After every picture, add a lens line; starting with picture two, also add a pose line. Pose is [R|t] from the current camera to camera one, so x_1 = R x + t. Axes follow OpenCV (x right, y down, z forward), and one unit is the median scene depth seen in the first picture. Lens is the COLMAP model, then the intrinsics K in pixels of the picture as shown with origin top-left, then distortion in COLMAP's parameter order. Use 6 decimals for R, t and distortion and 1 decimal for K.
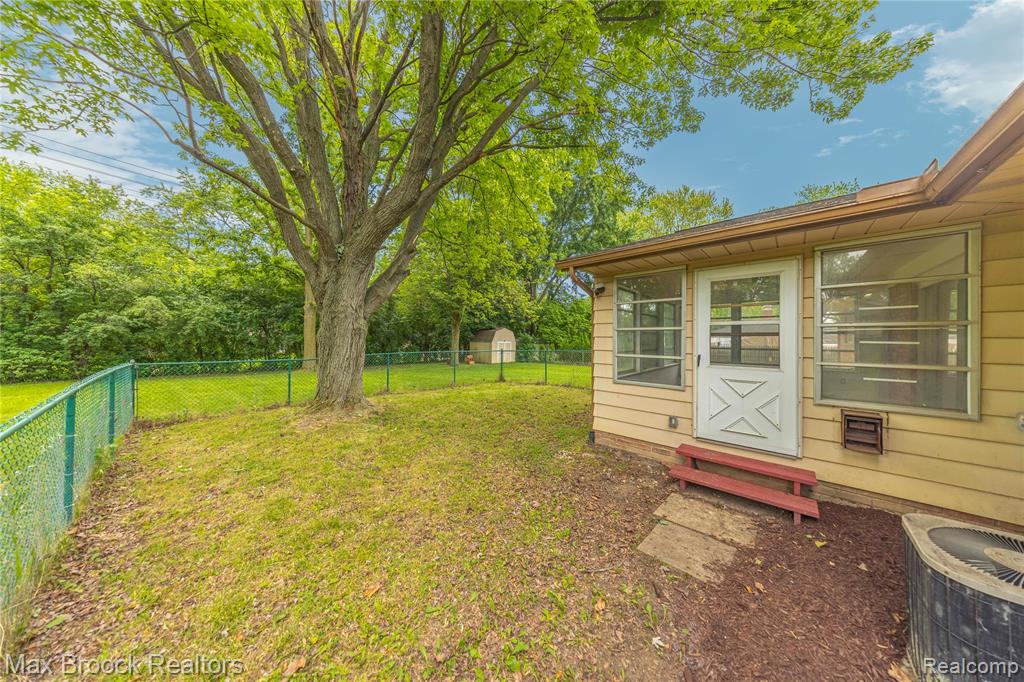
lens RADIAL K [[299.4, 0, 513.6], [0, 299.4, 334.5], [0, 0, 1]] dist [0.000002, 0.000013]
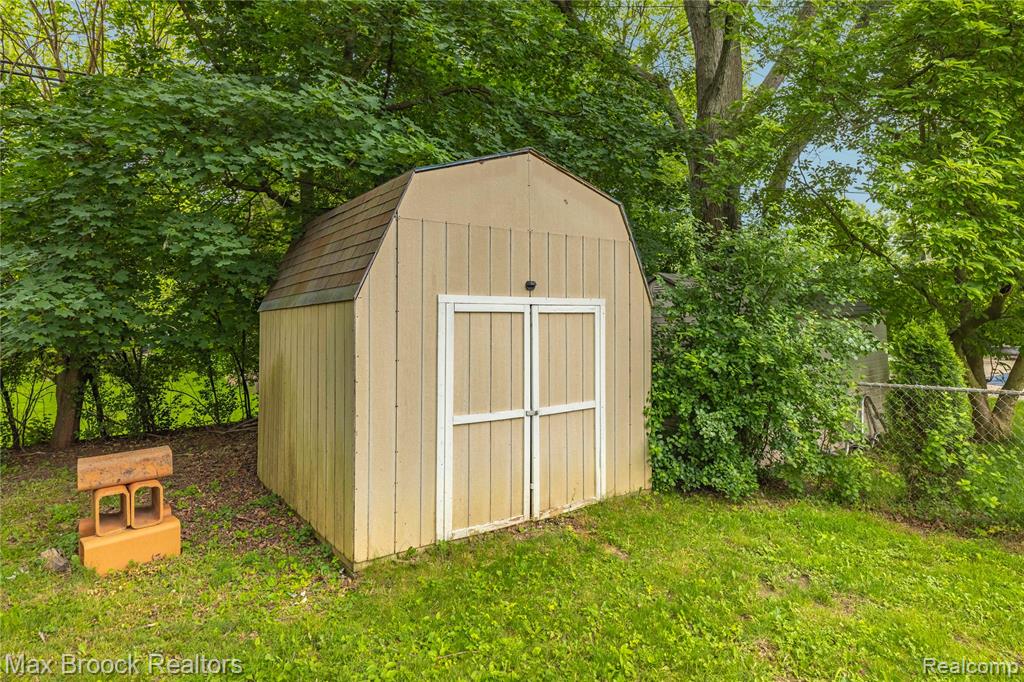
lens RADIAL K [[597.4, 0, 512.2], [0, 597.4, 310.2], [0, 0, 1]] dist [0.000402, -0.000076]
pose [[0.966315, -0.024972, -0.256149, 0.024003], [0.020885, 0.999608, -0.018666, 0.048261], [0.256515, 0.012688, 0.966457, 1.310376]]
